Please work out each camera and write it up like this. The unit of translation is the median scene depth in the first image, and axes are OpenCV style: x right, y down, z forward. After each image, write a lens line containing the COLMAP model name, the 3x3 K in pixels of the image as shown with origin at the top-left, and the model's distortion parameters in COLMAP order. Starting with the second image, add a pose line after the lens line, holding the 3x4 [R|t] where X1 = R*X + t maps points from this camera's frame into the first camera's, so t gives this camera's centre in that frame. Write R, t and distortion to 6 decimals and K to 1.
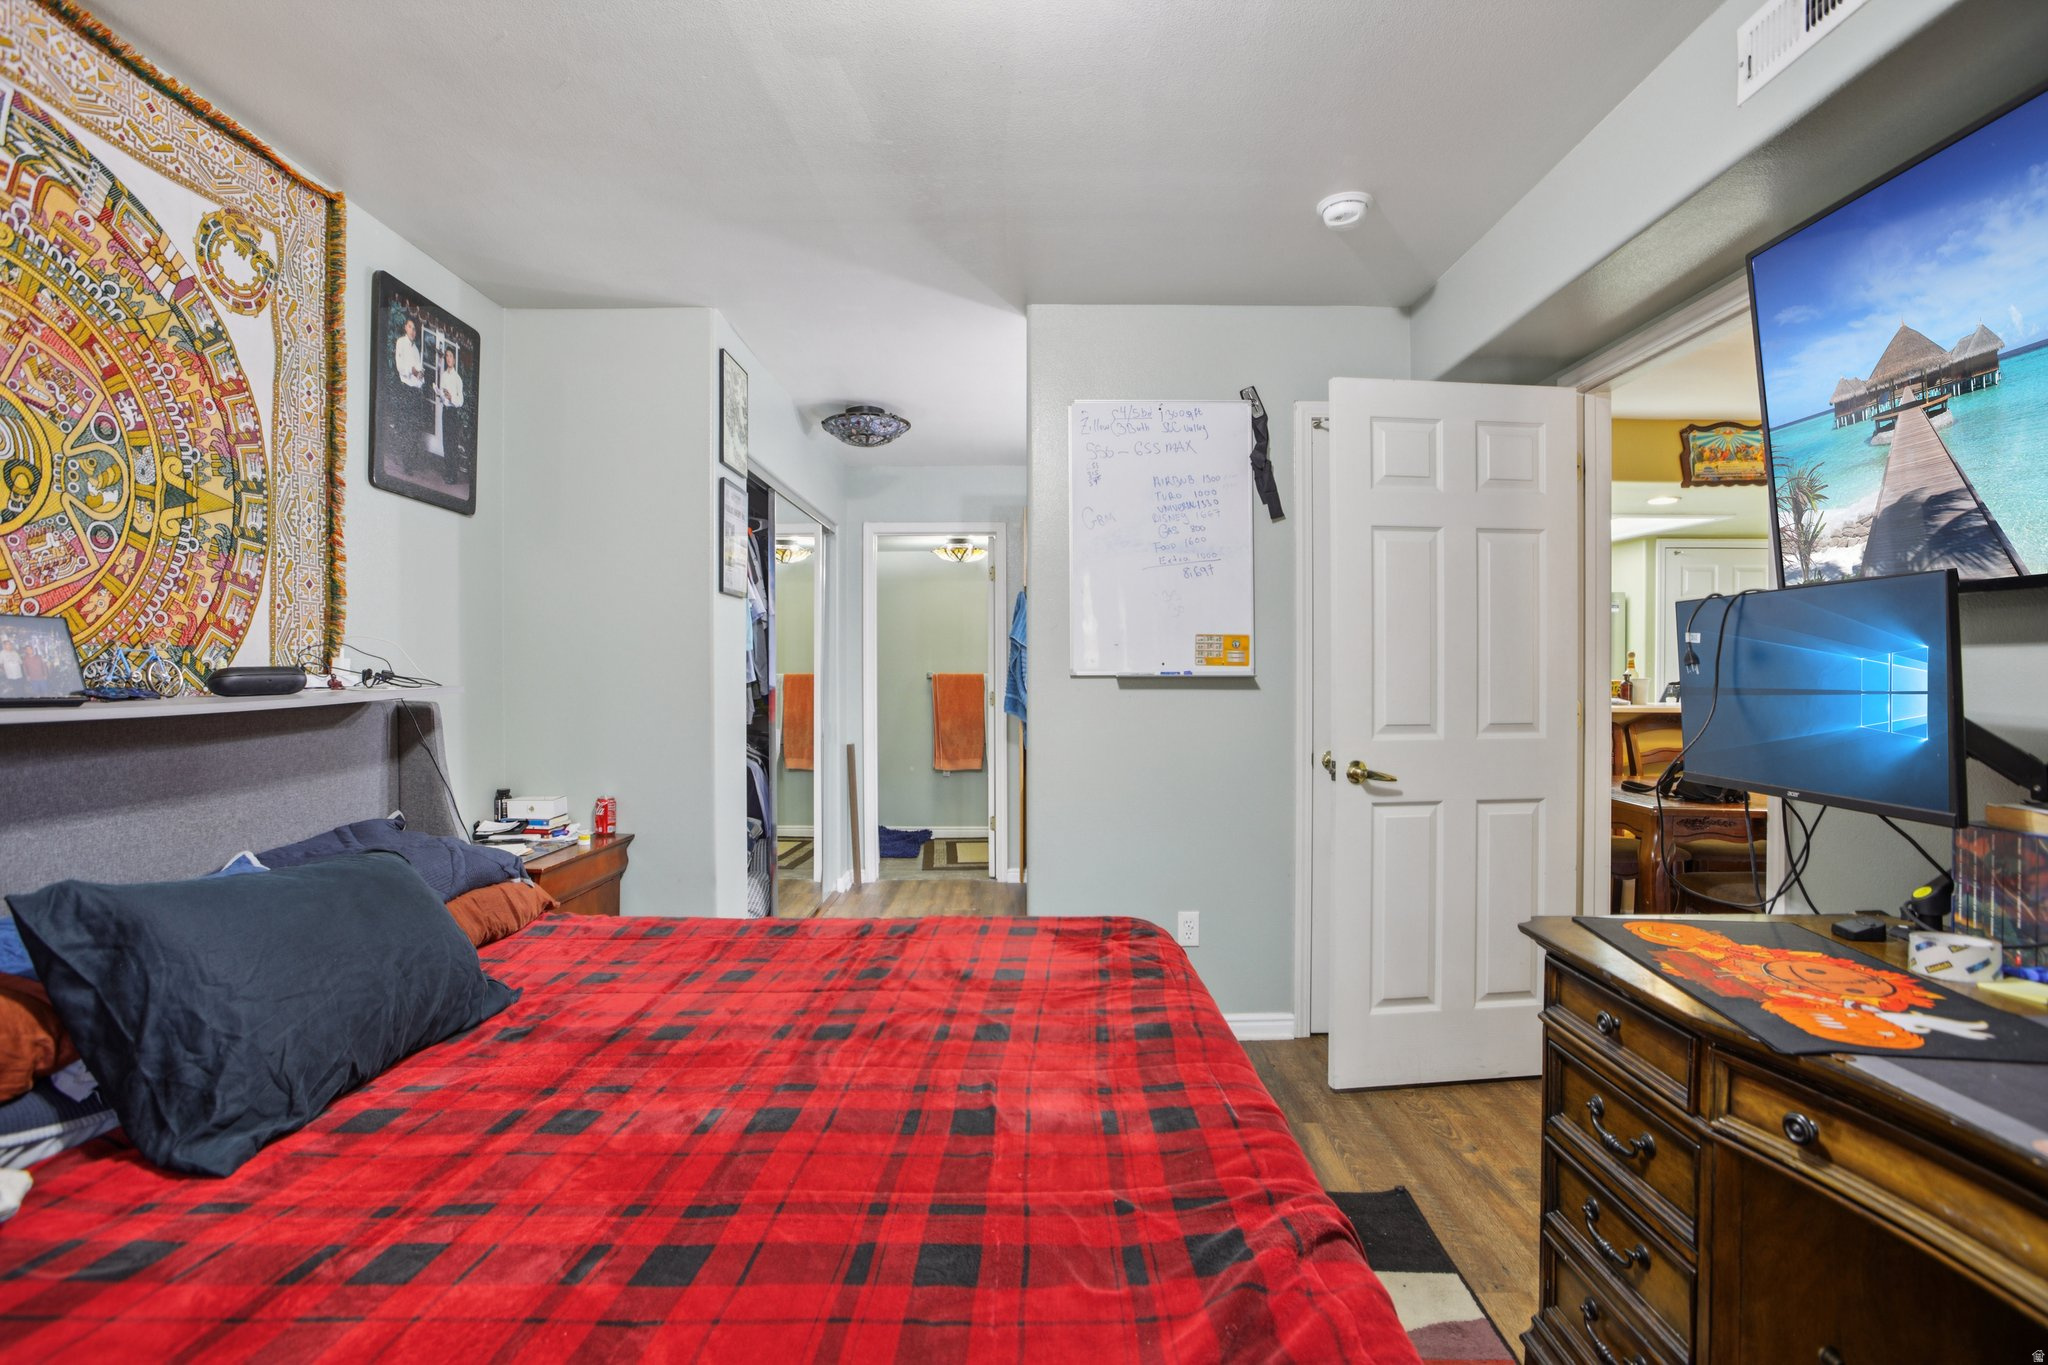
lens RADIAL K [[956.2, 0, 1017.3], [0, 956.2, 676.8], [0, 0, 1]] dist [-0.048397, 0.017242]
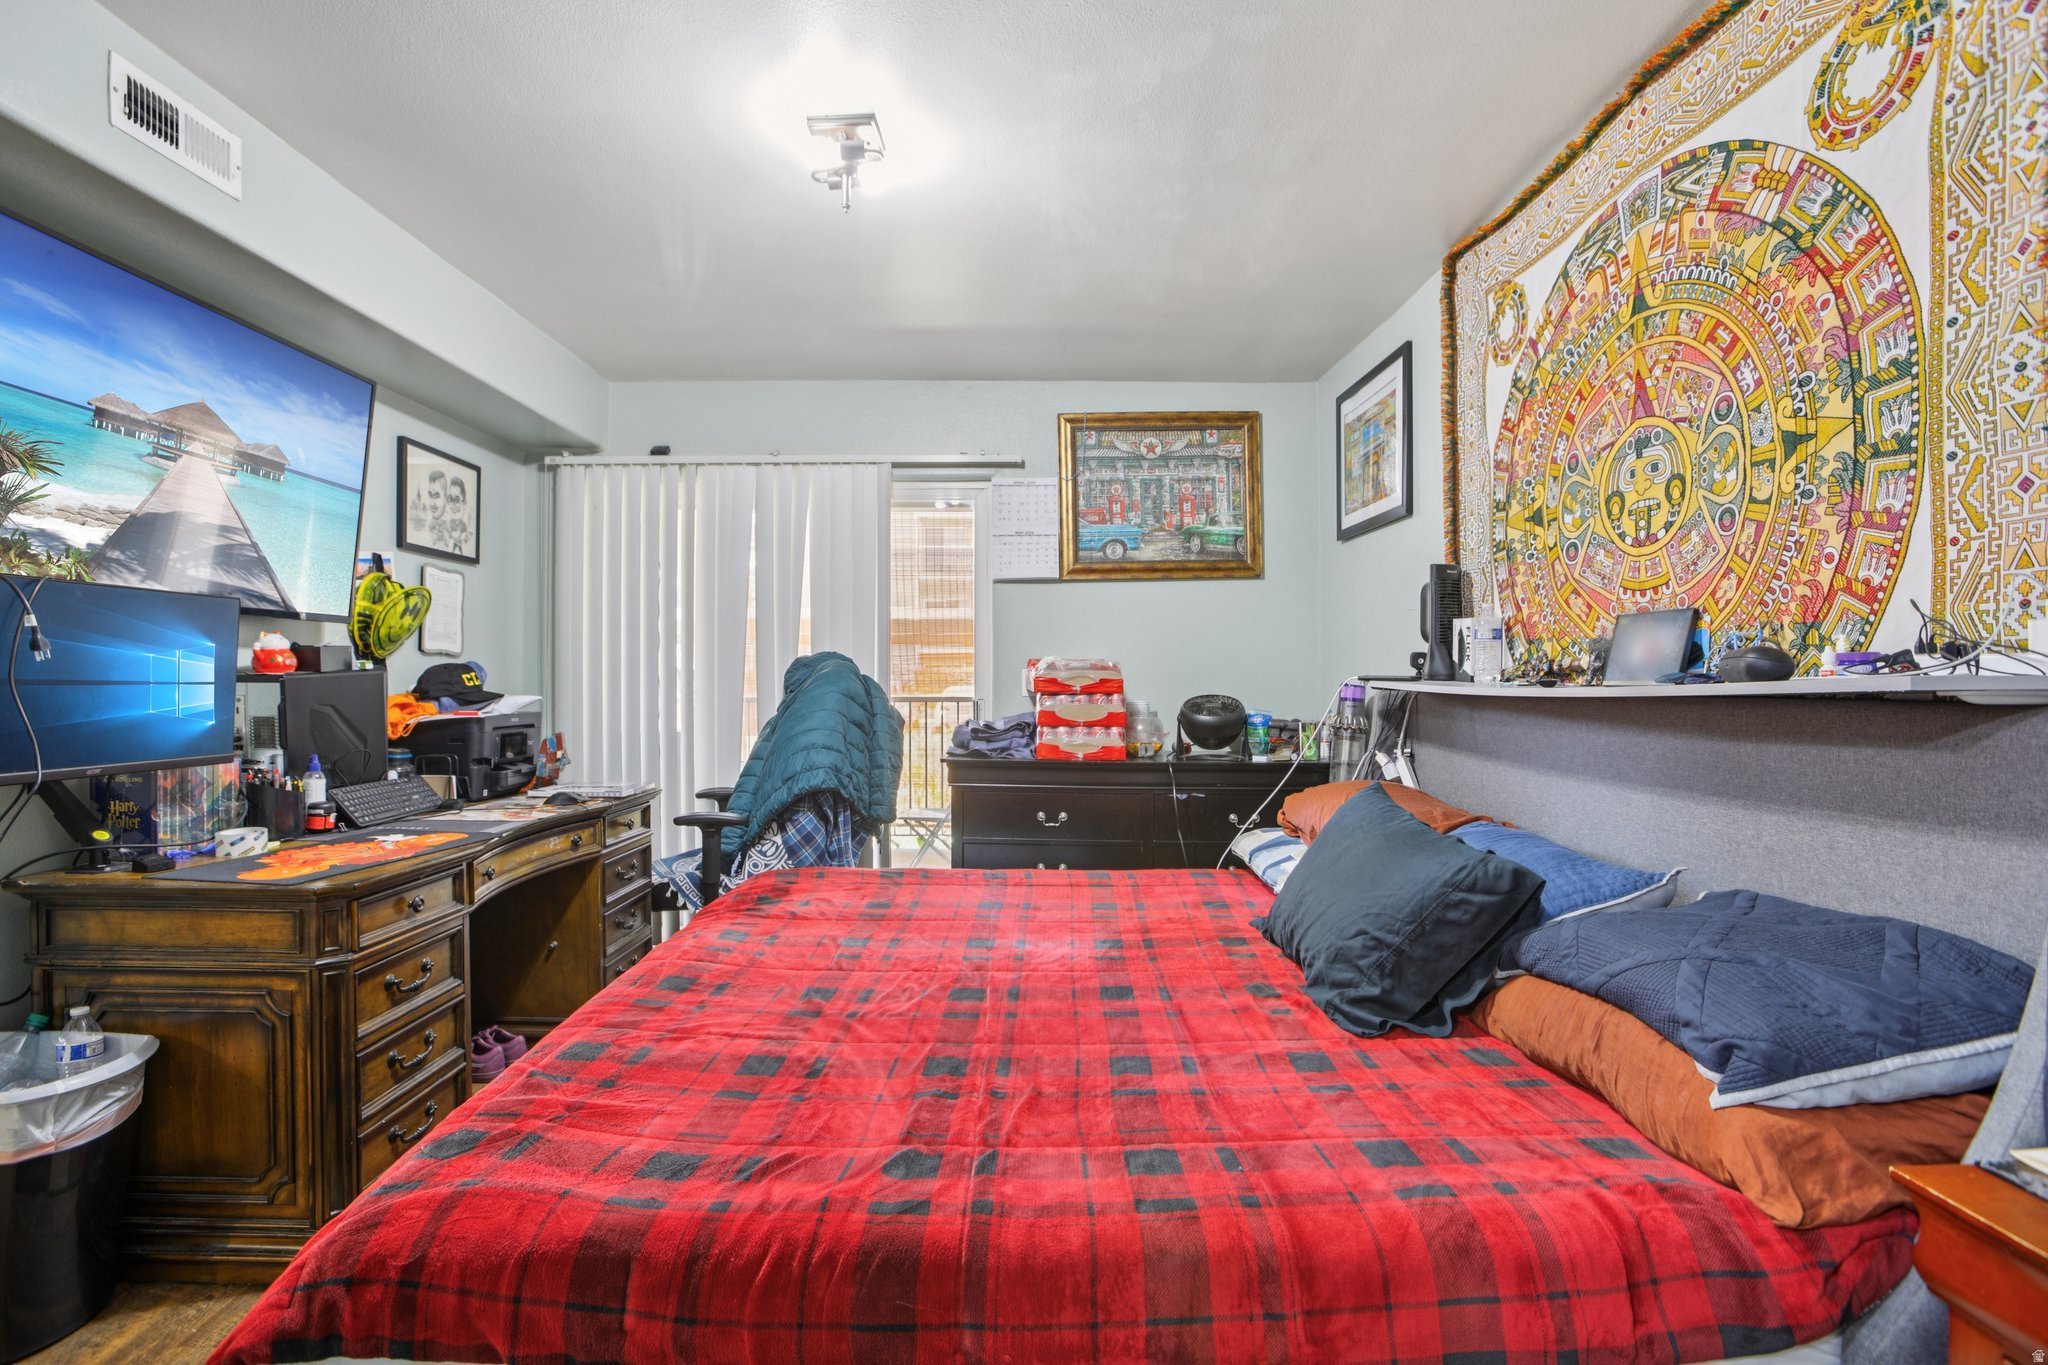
lens RADIAL K [[956.2, 0, 1017.3], [0, 956.2, 676.8], [0, 0, 1]] dist [-0.048397, 0.017242]
pose [[-0.999691, 0.000990, -0.024839, -0.190292], [0.000976, 0.999999, 0.000586, 0.011824], [0.024840, 0.000562, -0.999691, 1.739681]]
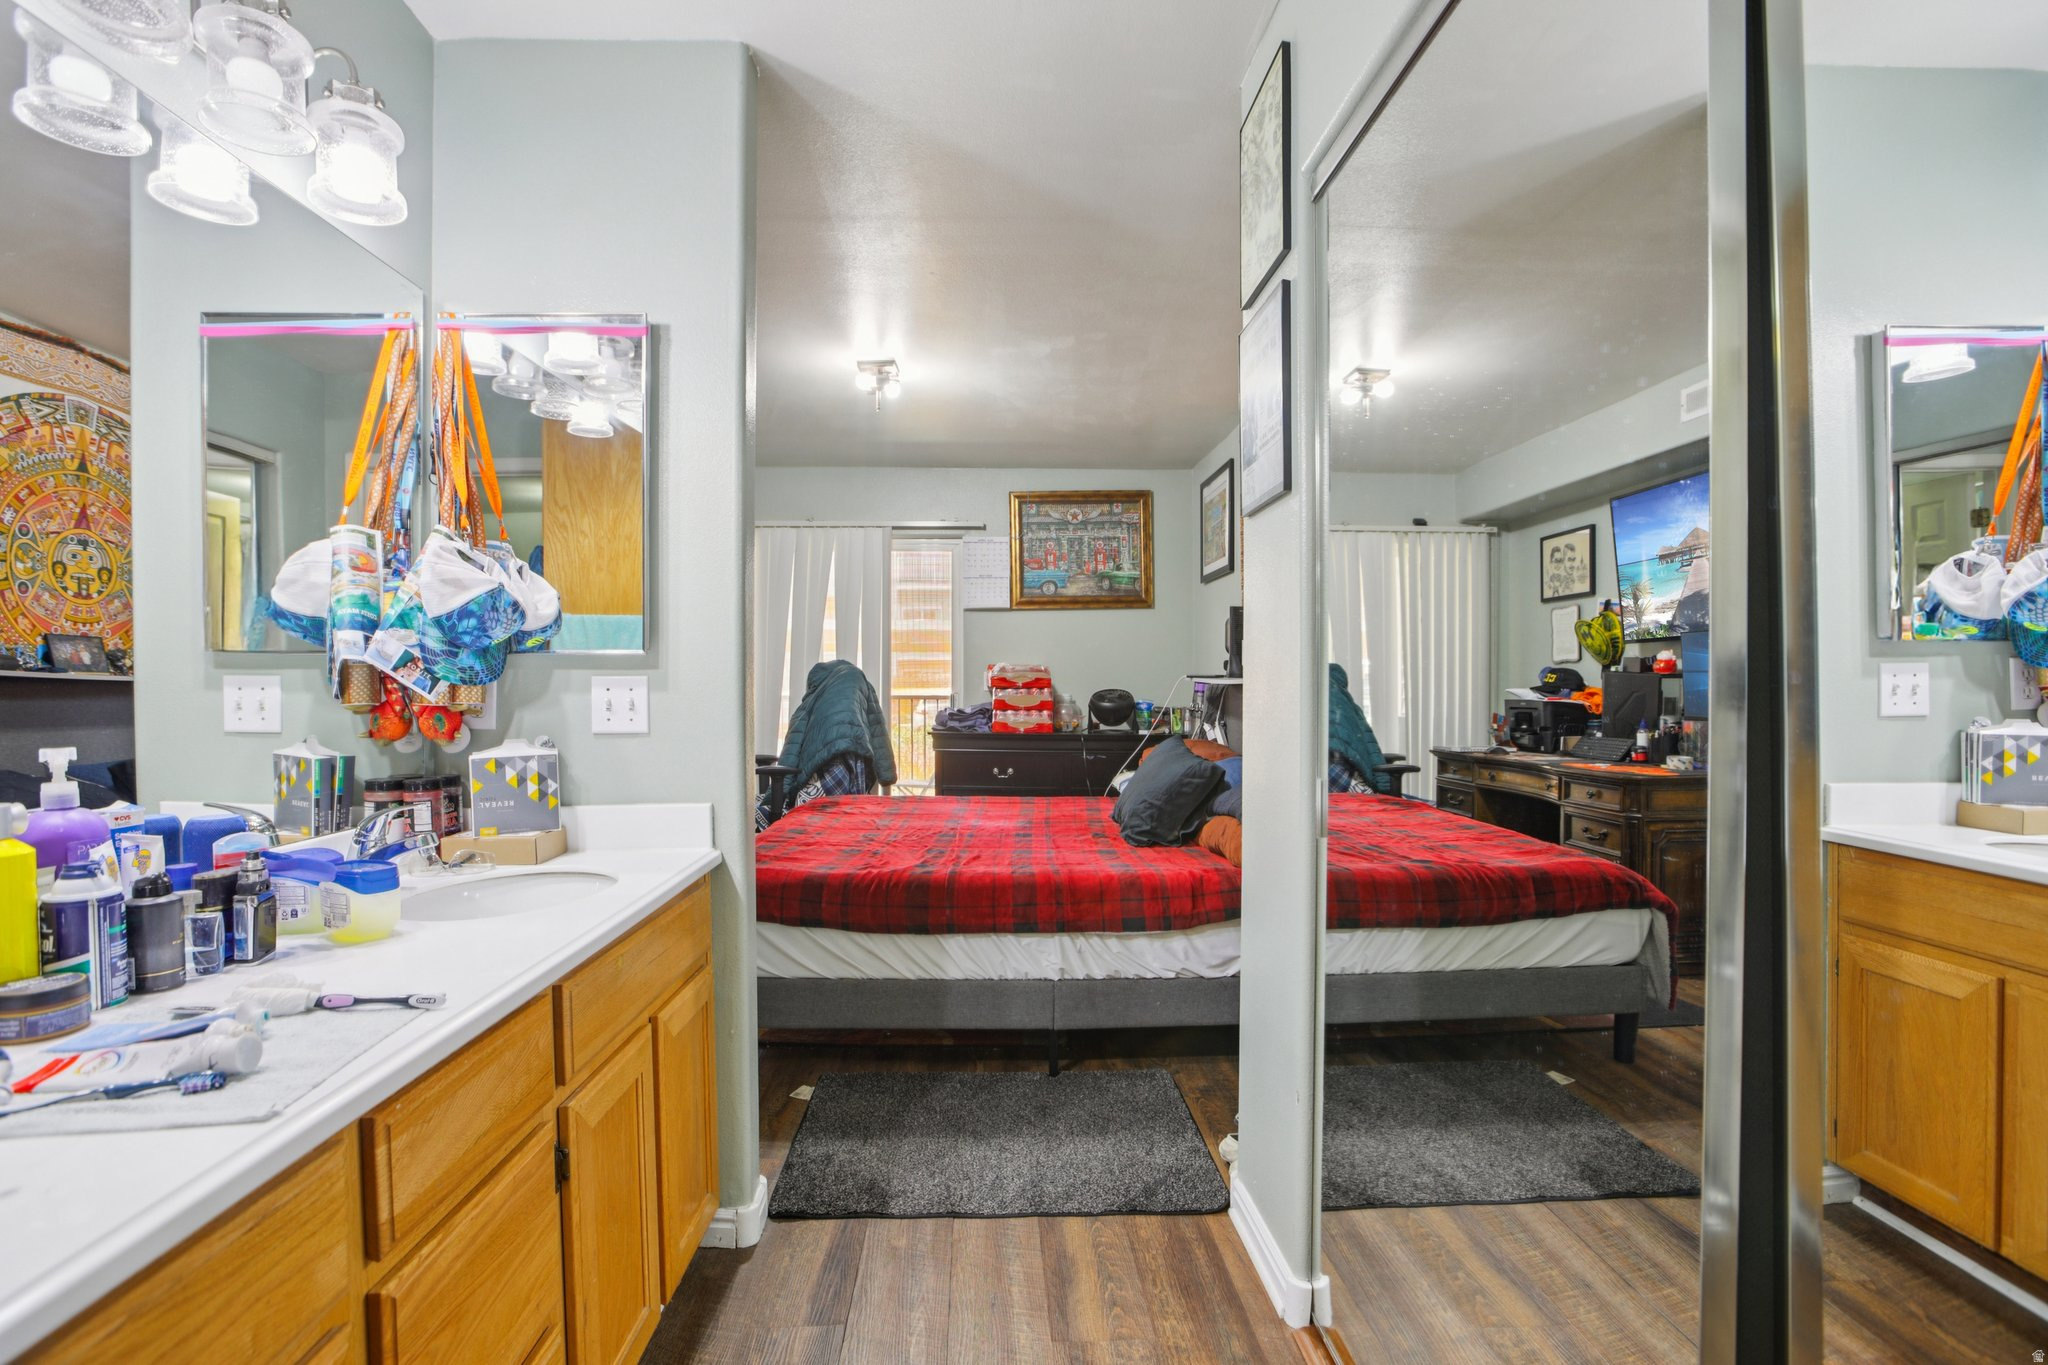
lens RADIAL K [[956.2, 0, 1017.3], [0, 956.2, 676.8], [0, 0, 1]] dist [-0.048397, 0.017242]
pose [[-0.998739, -0.000510, -0.050202, -0.207009], [-0.000230, 0.999984, -0.005586, 0.029164], [0.050204, -0.005567, -0.998723, 2.604260]]
